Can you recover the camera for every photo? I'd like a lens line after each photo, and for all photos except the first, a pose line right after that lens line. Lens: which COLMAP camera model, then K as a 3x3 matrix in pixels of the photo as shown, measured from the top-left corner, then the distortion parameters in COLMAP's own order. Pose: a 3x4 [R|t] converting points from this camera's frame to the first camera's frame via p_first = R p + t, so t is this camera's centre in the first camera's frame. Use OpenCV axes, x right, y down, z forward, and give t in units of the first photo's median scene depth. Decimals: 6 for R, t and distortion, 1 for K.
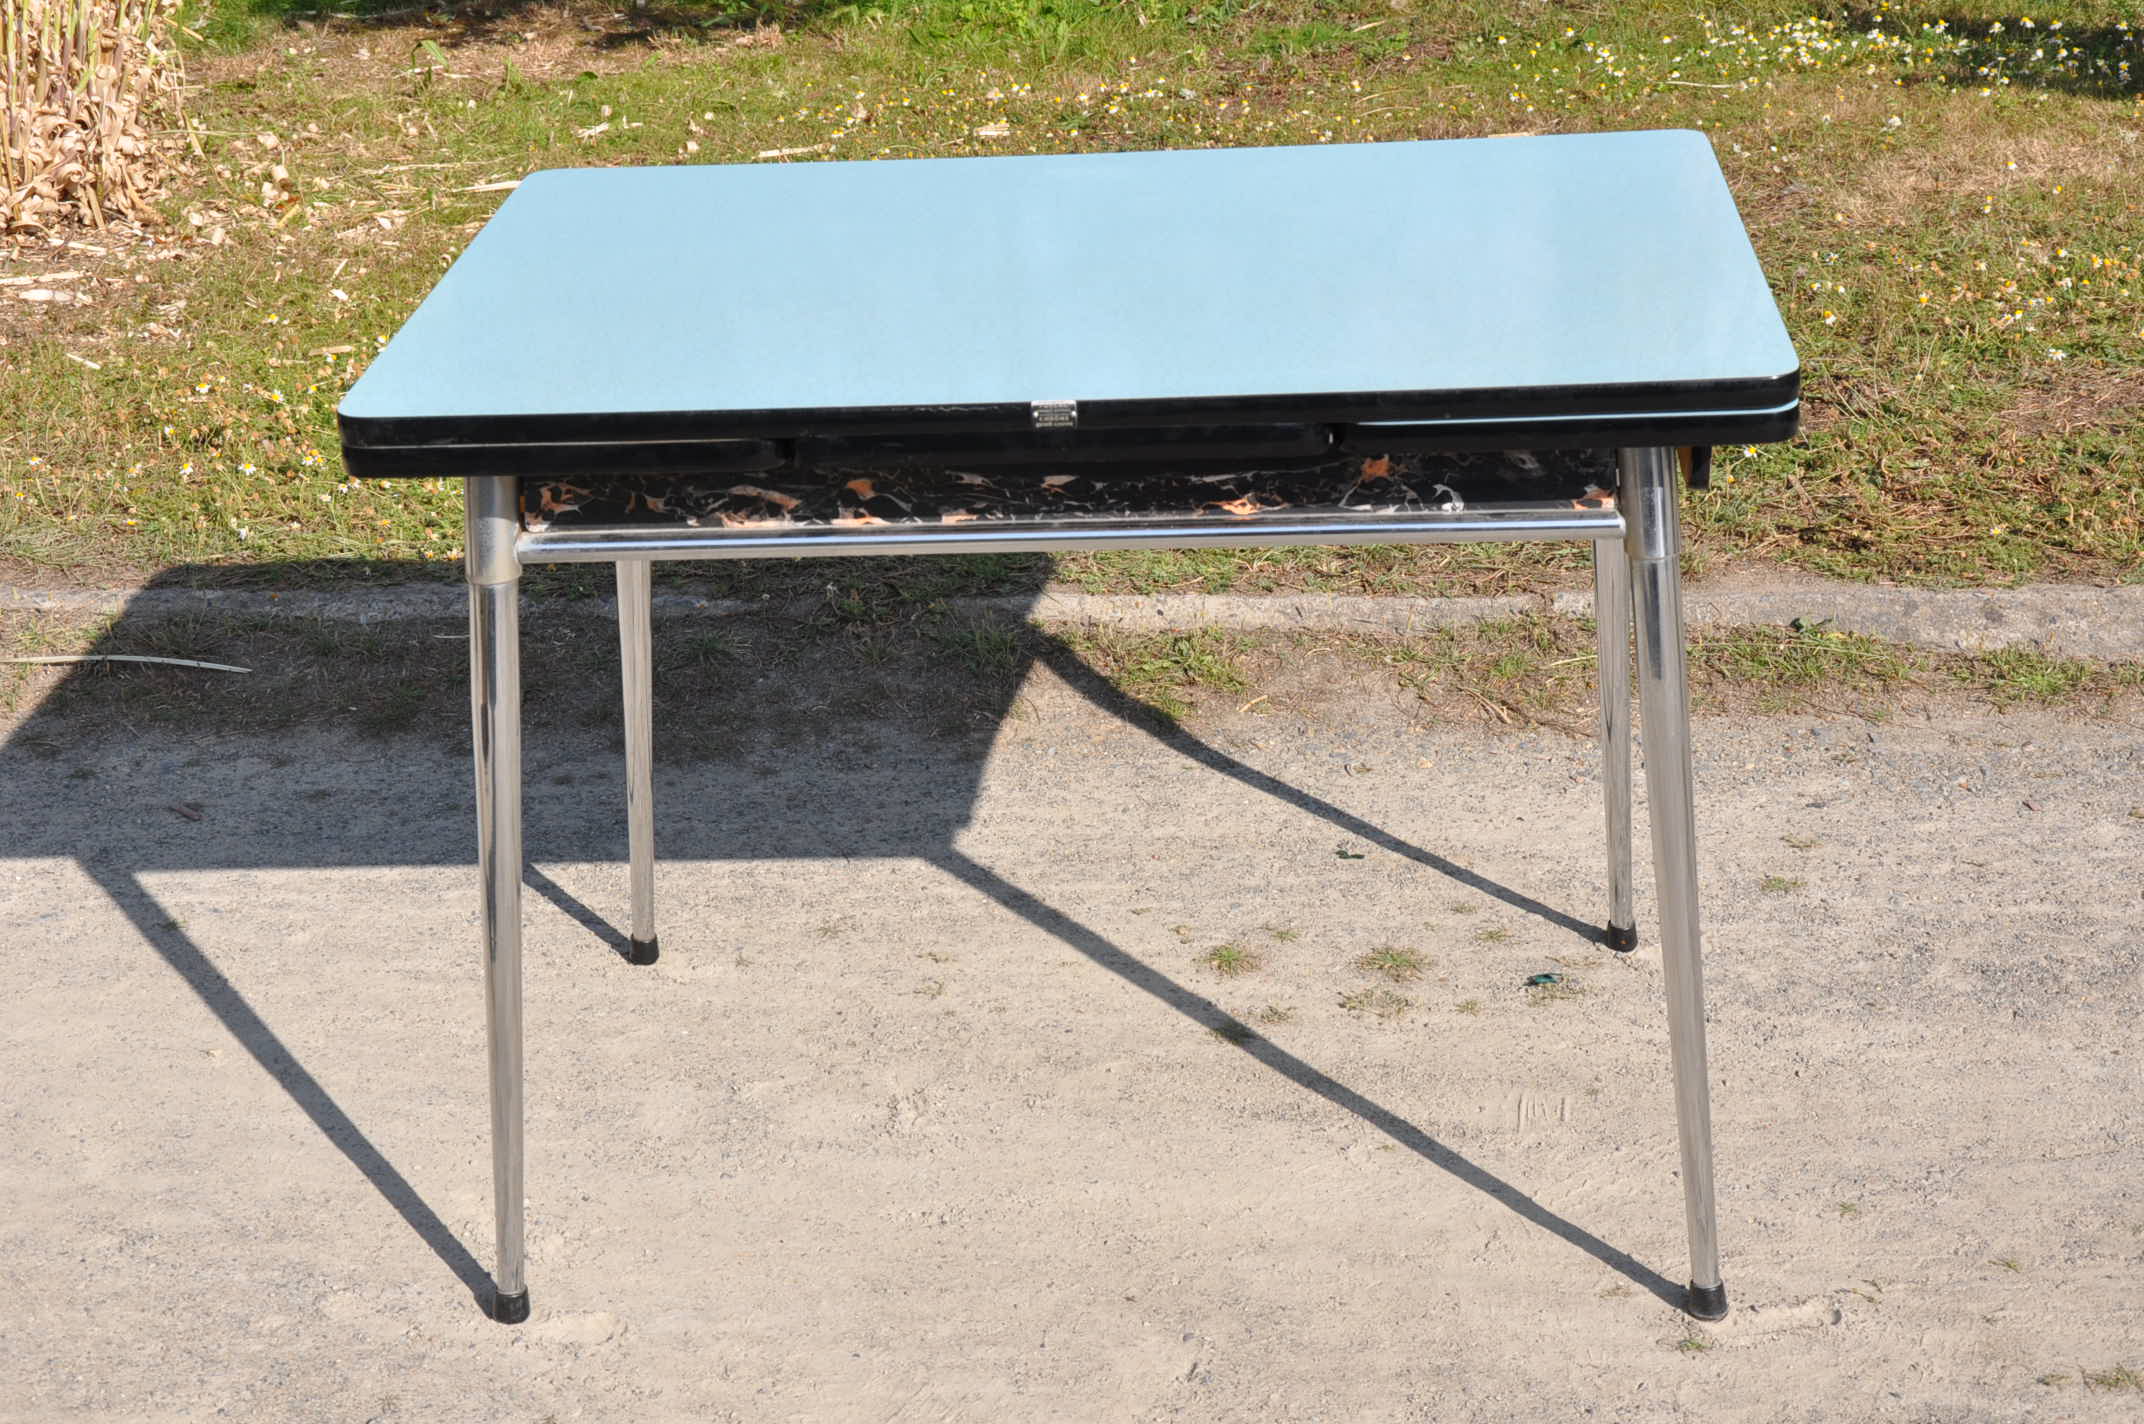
lens RADIAL K [[4203.5, 0, 1062.0], [0, 4203.5, 715.2], [0, 0, 1]] dist [0.362856, 0.000000]
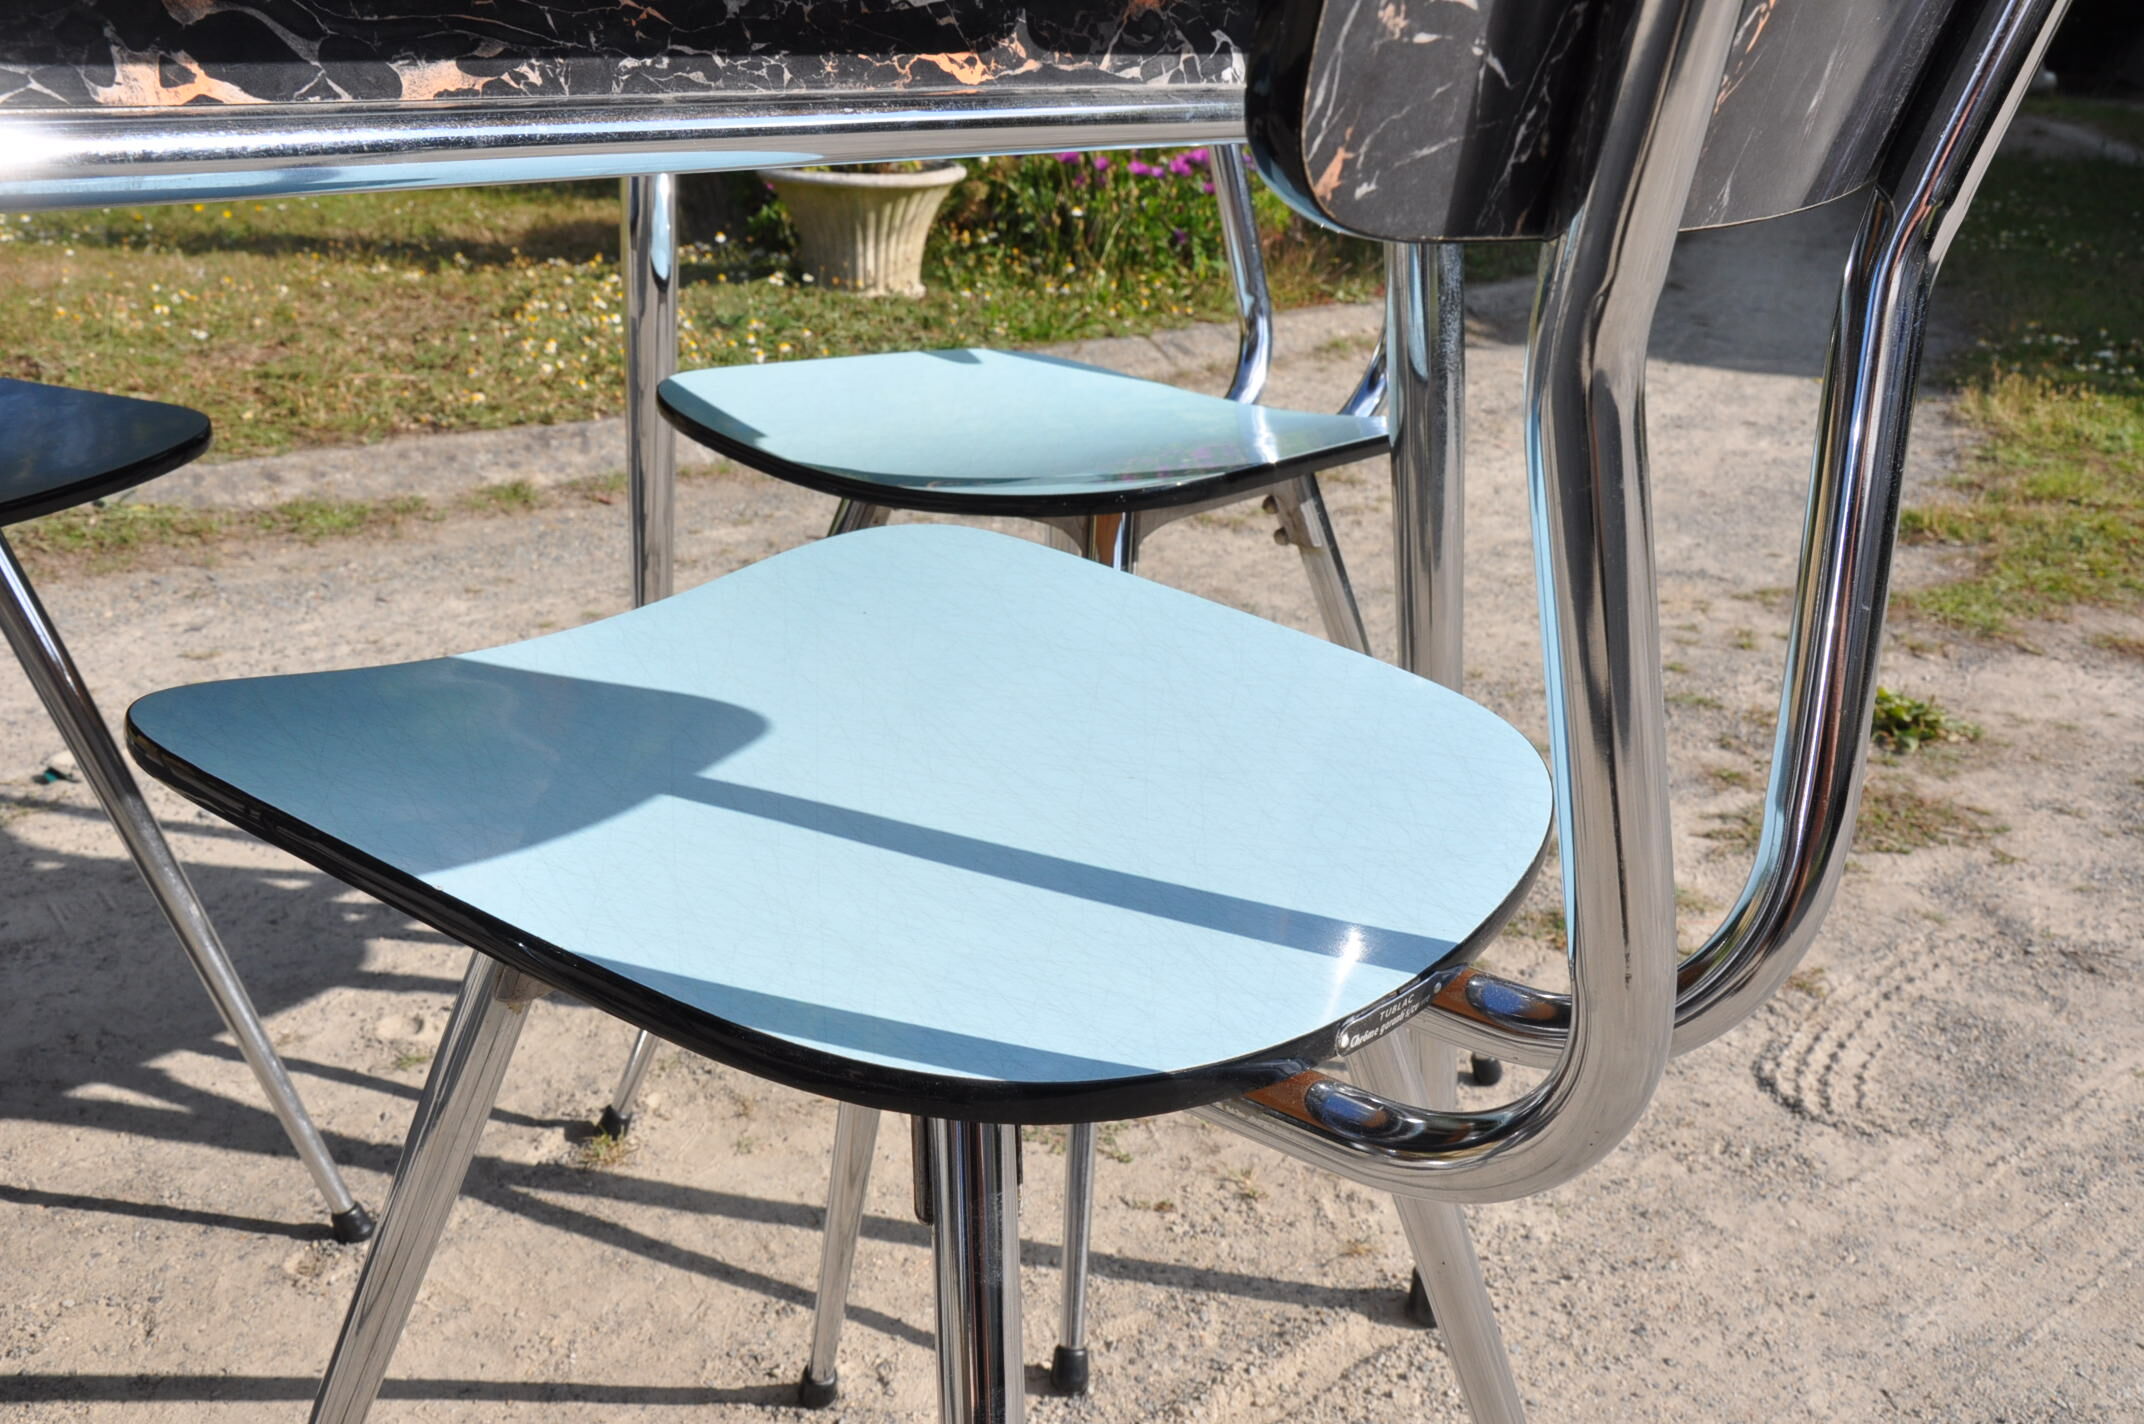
lens RADIAL K [[2143.7, 0, 1058.1], [0, 2143.7, 698.3], [0, 0, 1]] dist [0.022966, 0.000000]
pose [[0.687076, -0.202542, 0.697785, -0.124695], [0.157510, 0.979044, 0.129089, -0.011645], [-0.709308, 0.021214, 0.704579, 0.833118]]
